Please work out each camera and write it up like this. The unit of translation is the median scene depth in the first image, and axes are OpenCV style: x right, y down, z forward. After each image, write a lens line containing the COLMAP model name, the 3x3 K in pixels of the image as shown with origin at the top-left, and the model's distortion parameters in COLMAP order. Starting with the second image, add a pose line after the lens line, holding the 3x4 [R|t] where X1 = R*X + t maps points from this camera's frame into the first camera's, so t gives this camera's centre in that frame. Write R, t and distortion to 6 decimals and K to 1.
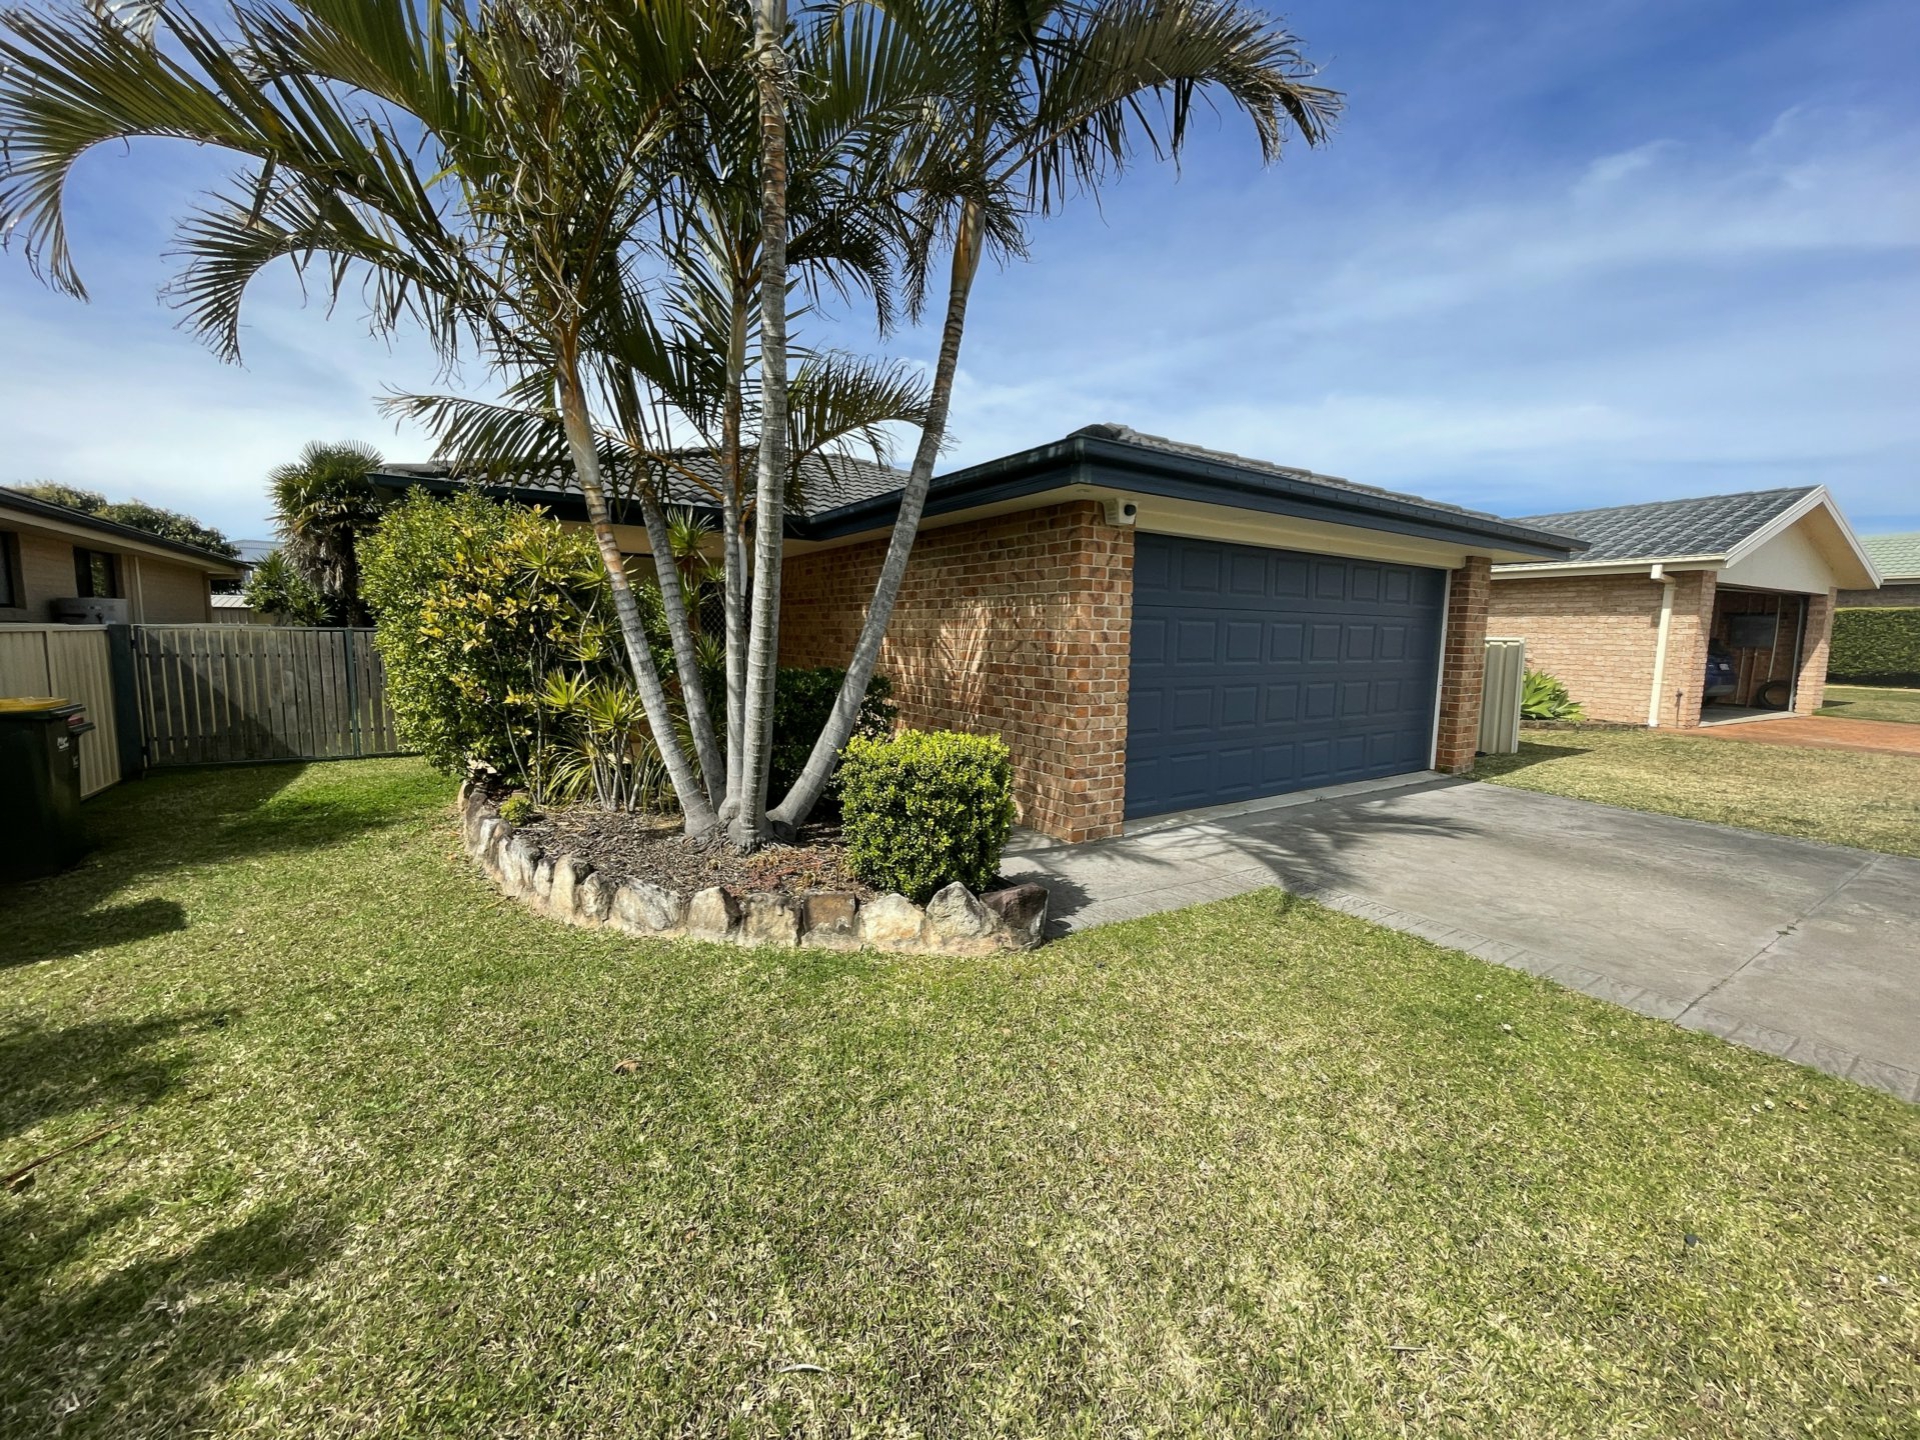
lens RADIAL K [[757.8, 0, 957.0], [0, 757.8, 726.1], [0, 0, 1]] dist [0.000403, -0.000074]
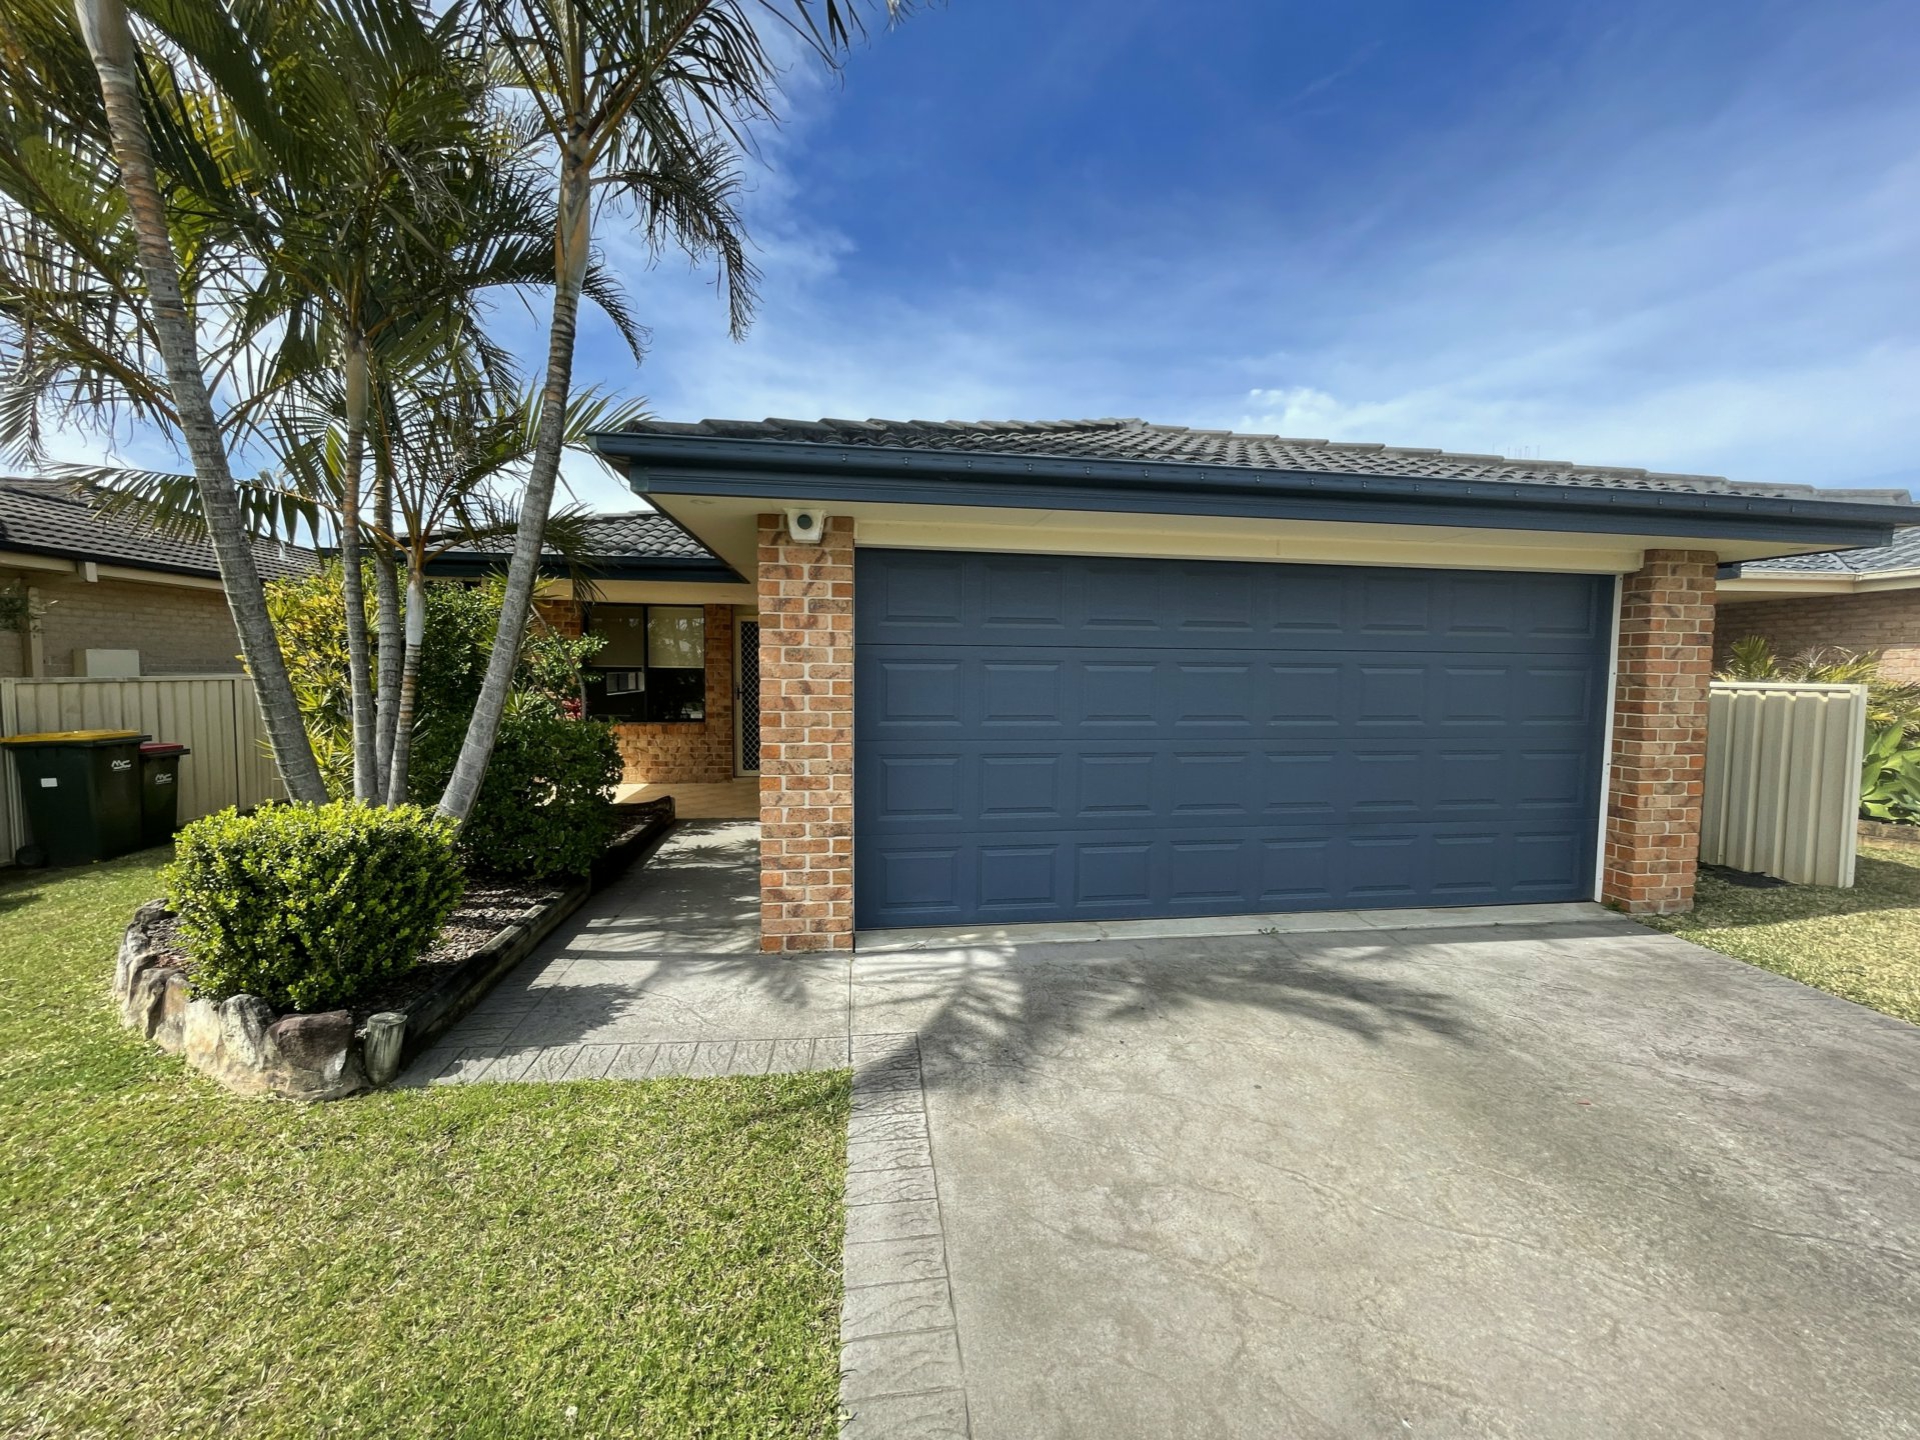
lens RADIAL K [[757.8, 0, 963.9], [0, 757.8, 722.2], [0, 0, 1]] dist [0.000403, -0.000074]
pose [[0.908385, 0.020016, -0.417655, 0.670188], [-0.046573, 0.997482, -0.053490, -0.048795], [0.415533, 0.068041, 0.907030, 0.373321]]
